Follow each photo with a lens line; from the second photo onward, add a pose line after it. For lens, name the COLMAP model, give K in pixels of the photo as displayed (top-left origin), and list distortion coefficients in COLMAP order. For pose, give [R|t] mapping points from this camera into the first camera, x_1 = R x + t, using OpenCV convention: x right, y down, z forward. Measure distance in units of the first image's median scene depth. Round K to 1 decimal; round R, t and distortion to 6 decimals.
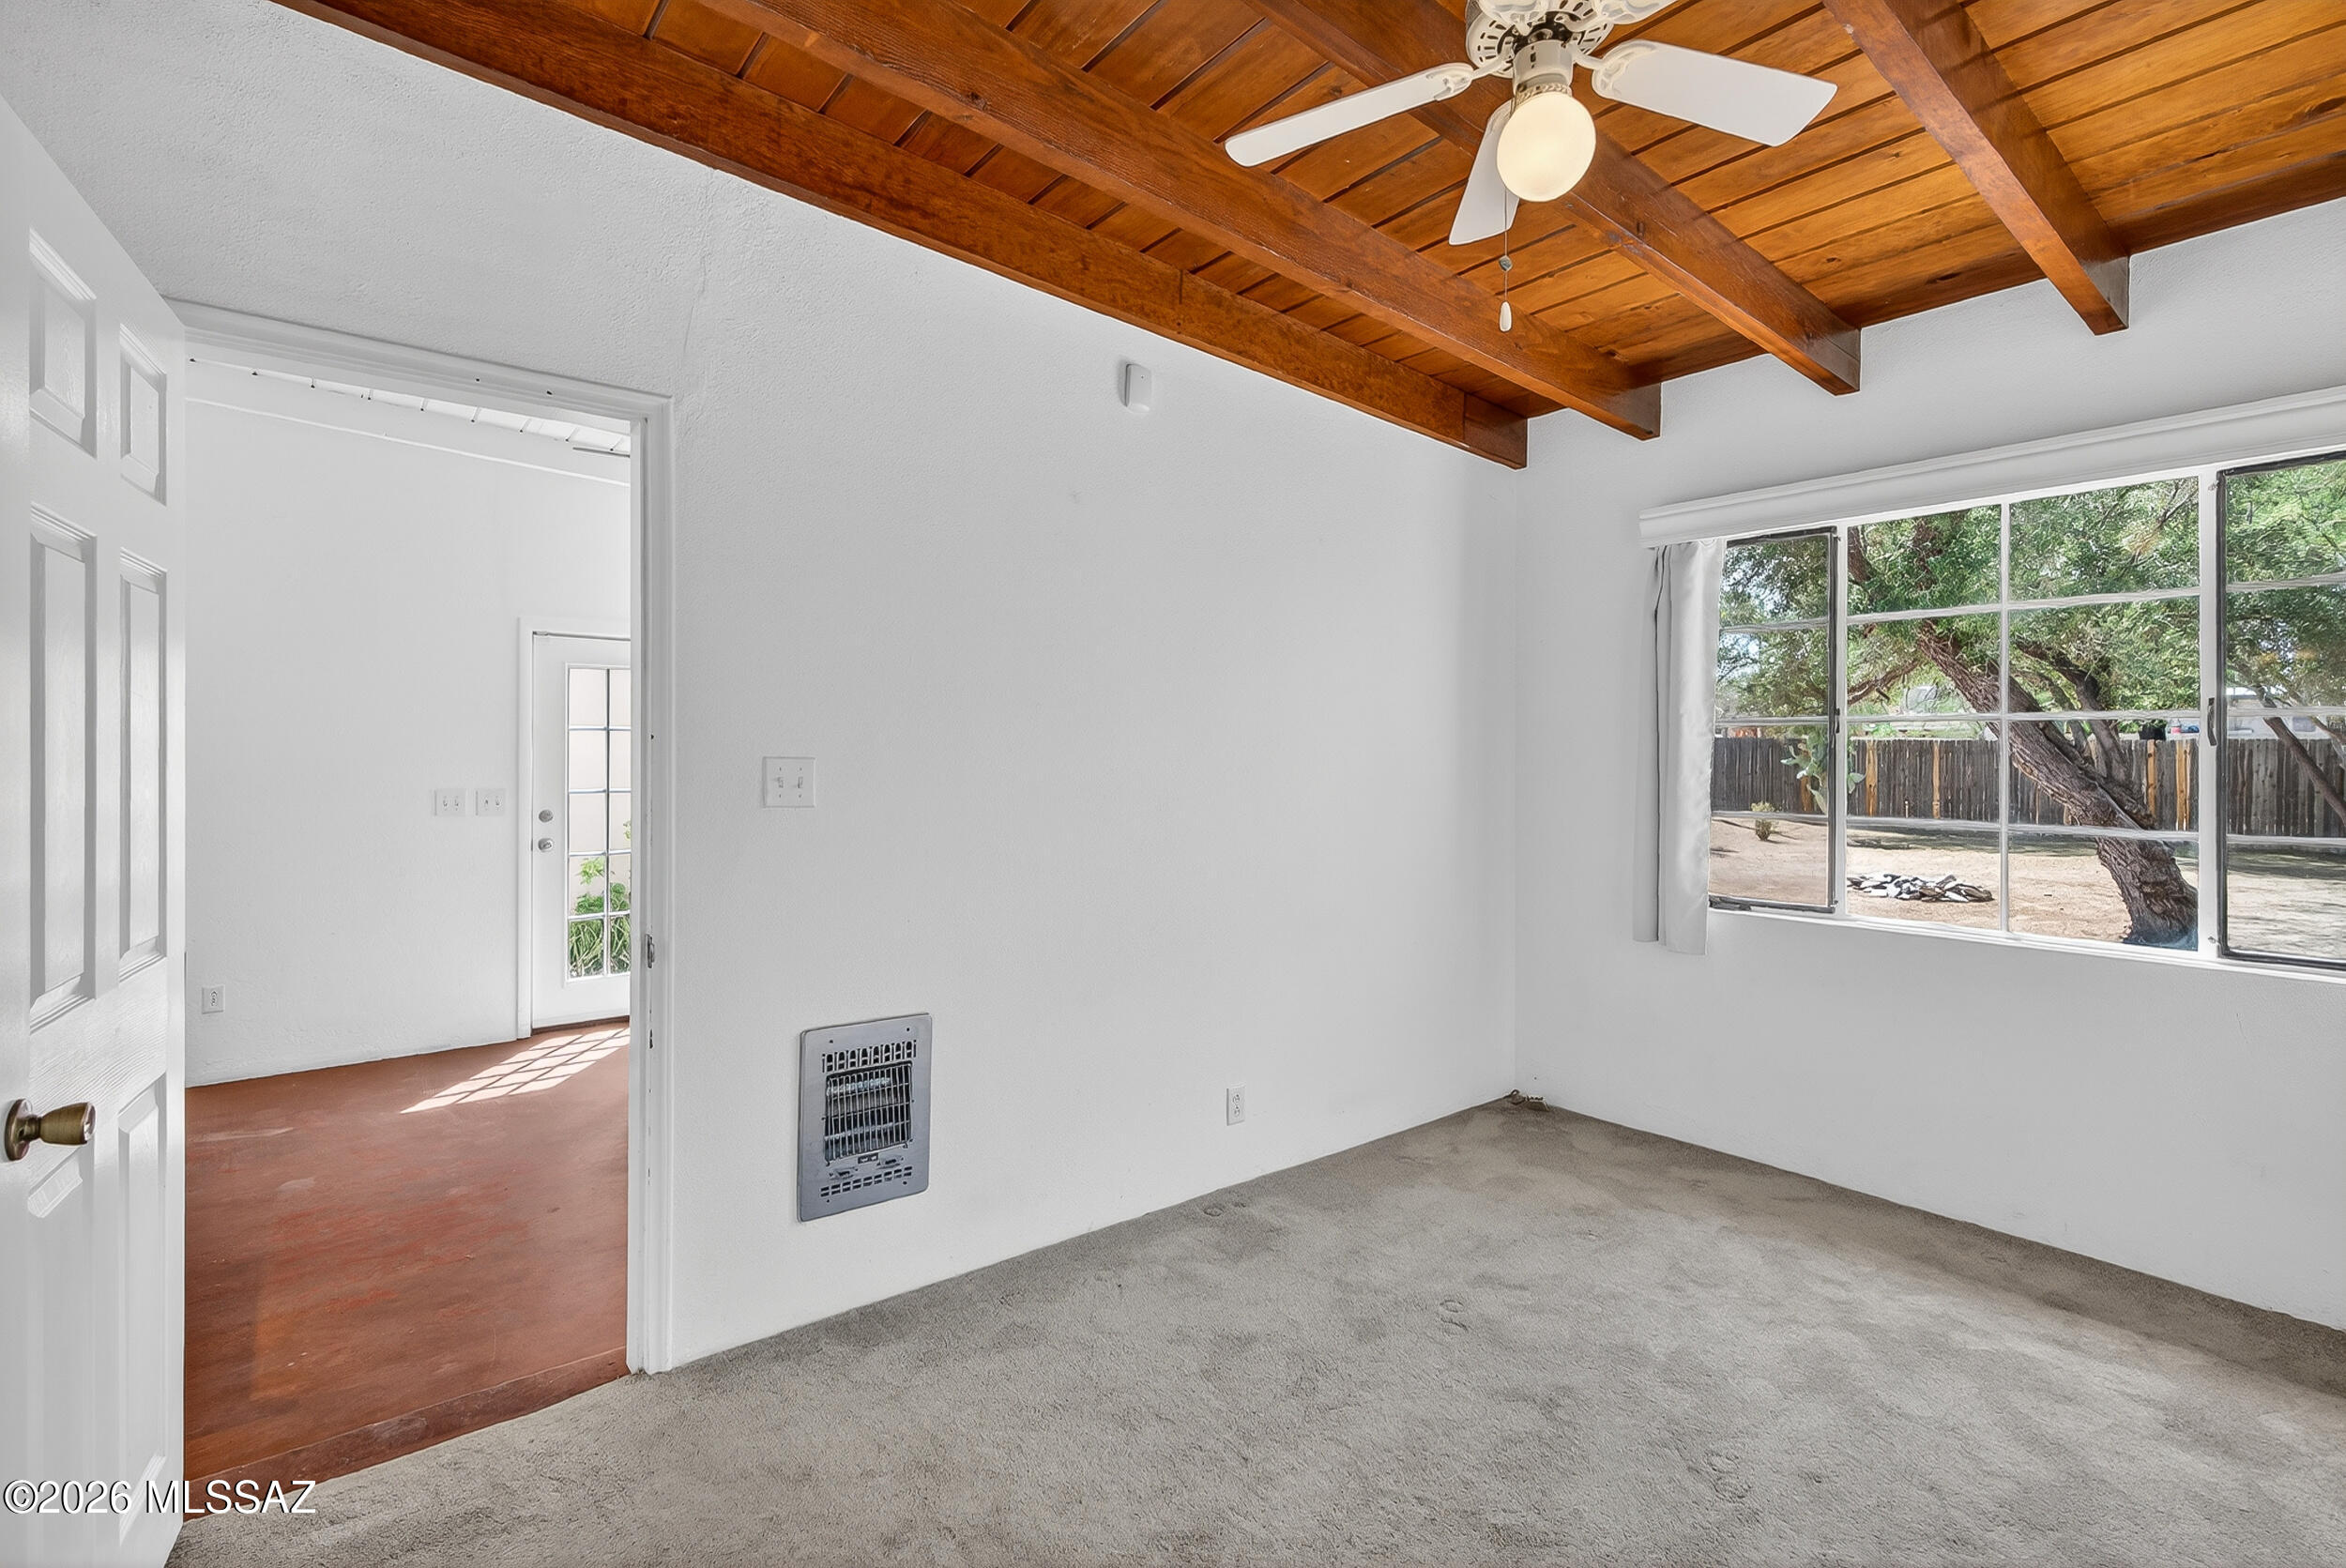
lens RADIAL K [[1073.6, 0, 1166.5], [0, 1073.6, 758.7], [0, 0, 1]] dist [0.005480, 0.002025]
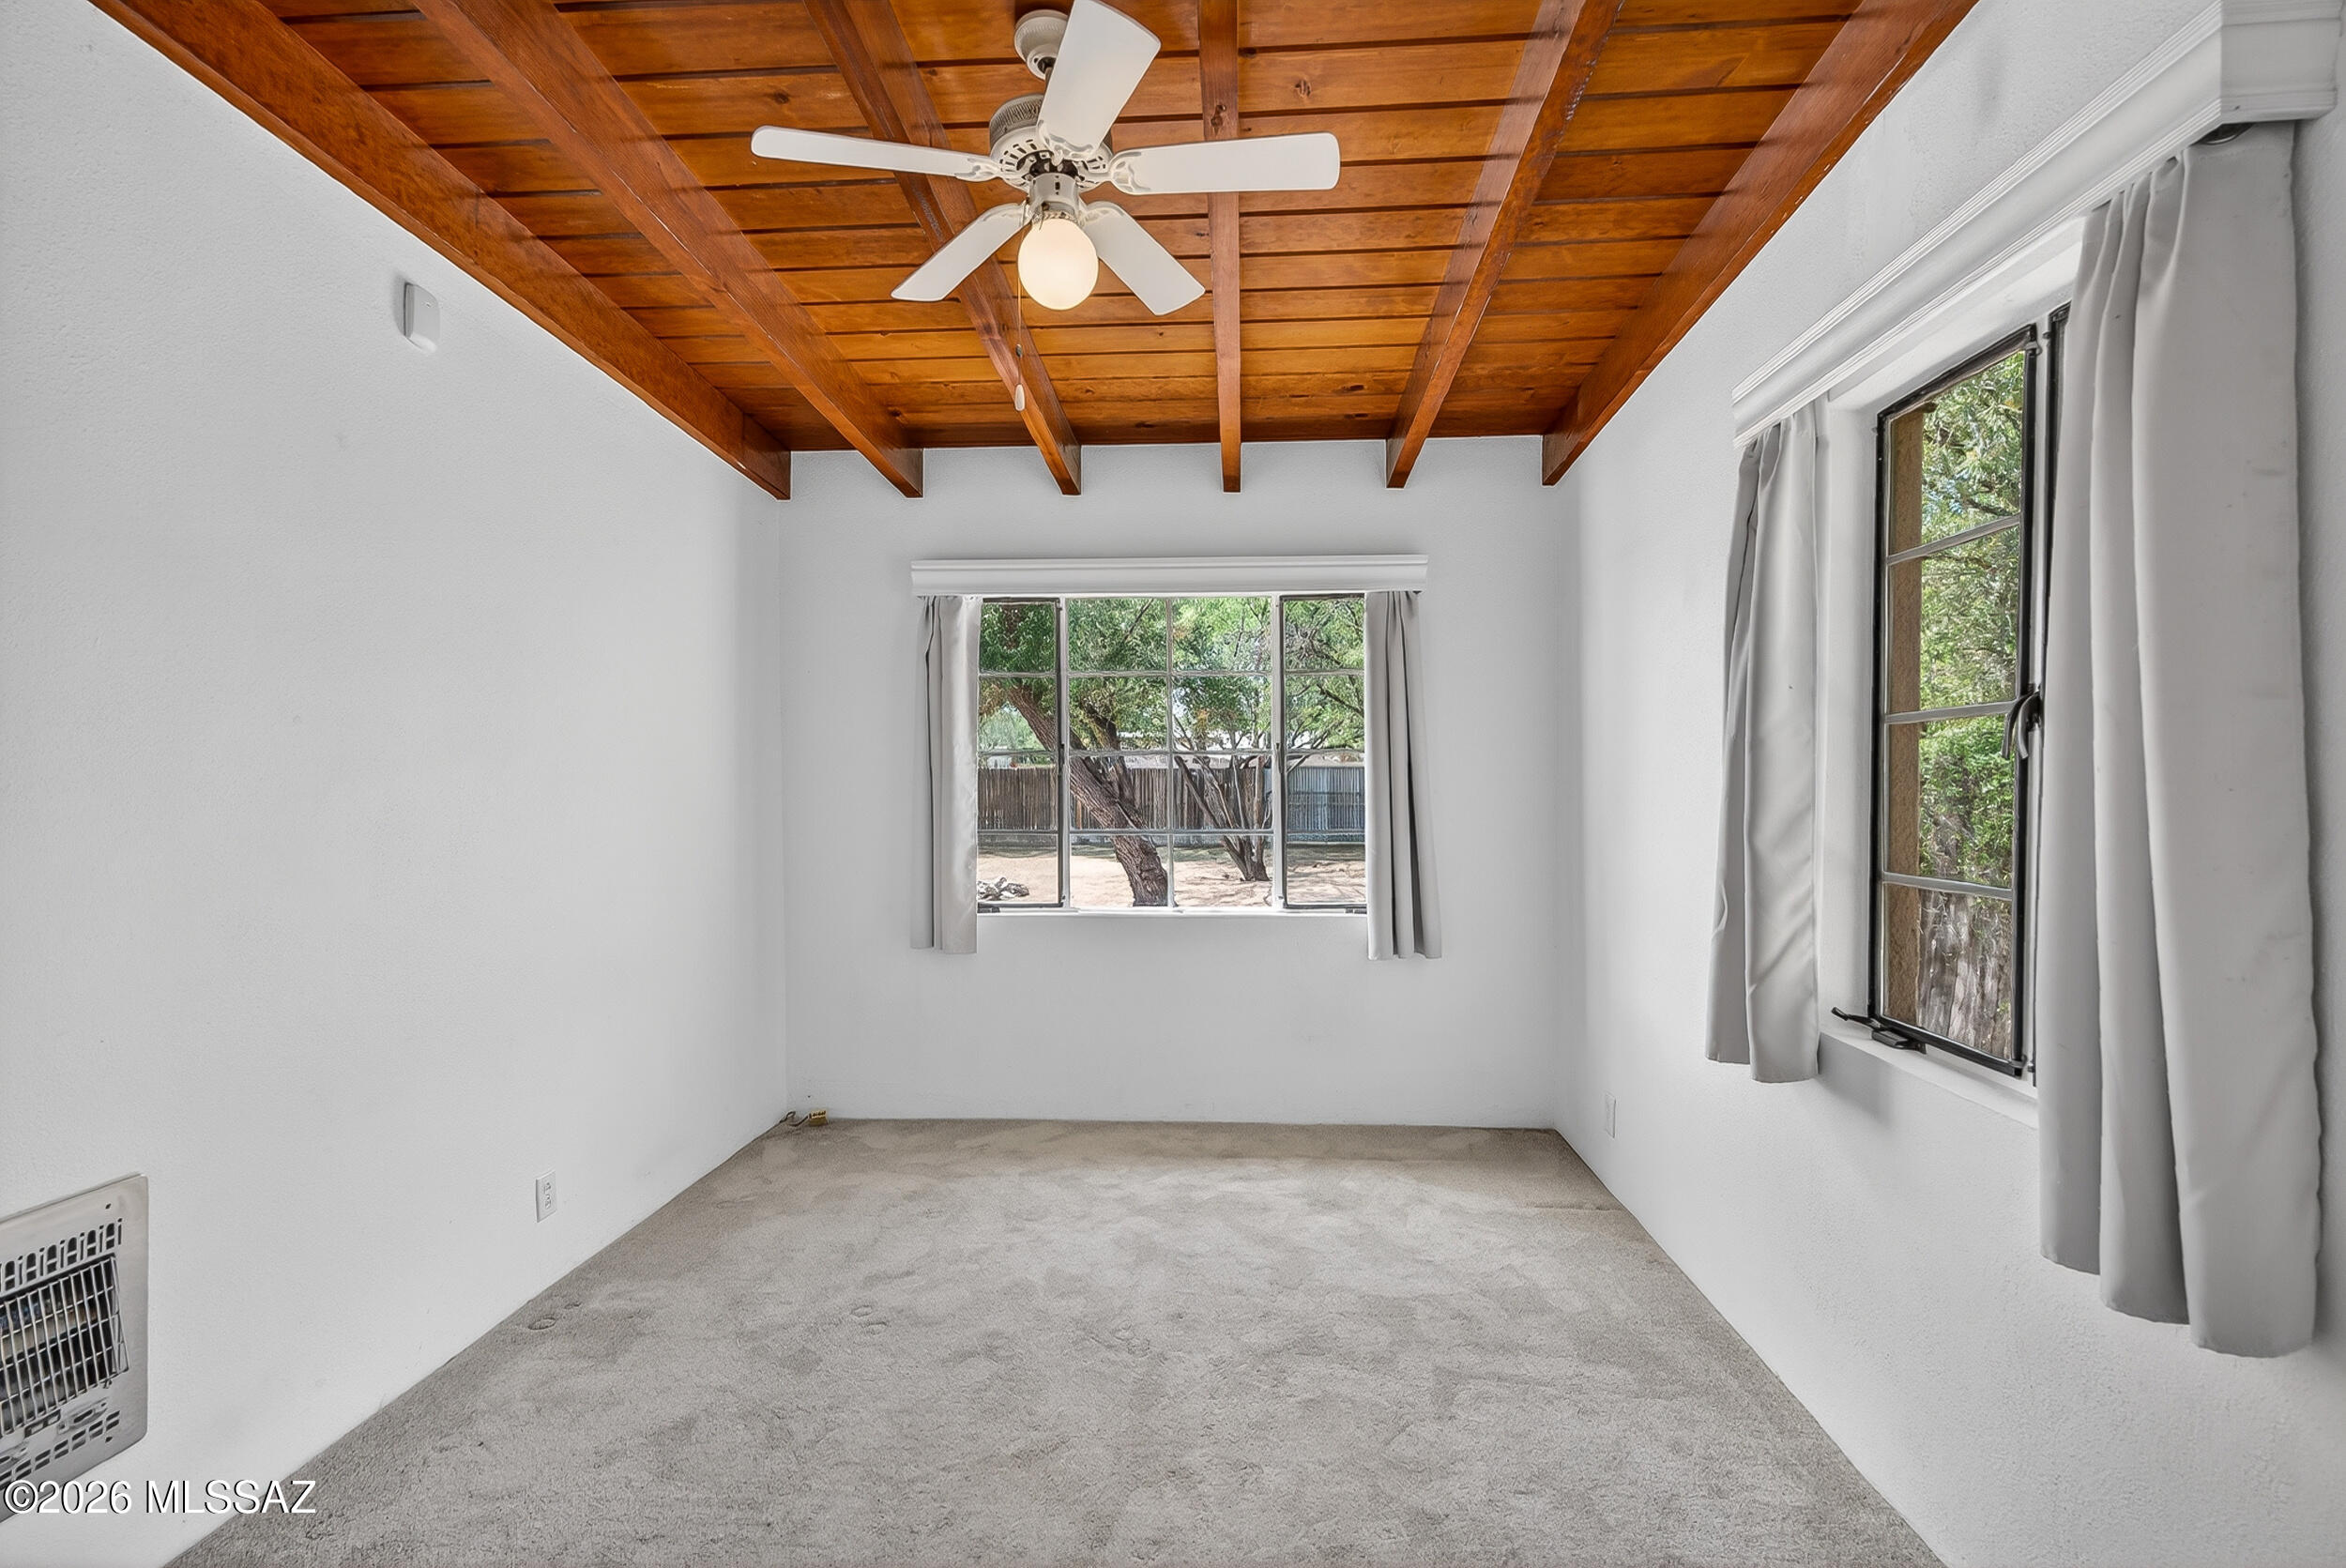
lens RADIAL K [[1073.6, 0, 1179.5], [0, 1073.6, 804.0], [0, 0, 1]] dist [0.005480, 0.002025]
pose [[0.676937, -0.022197, 0.735706, -0.279222], [0.009847, 0.999729, 0.021103, -0.002601], [-0.735975, -0.007041, 0.676972, 0.068399]]
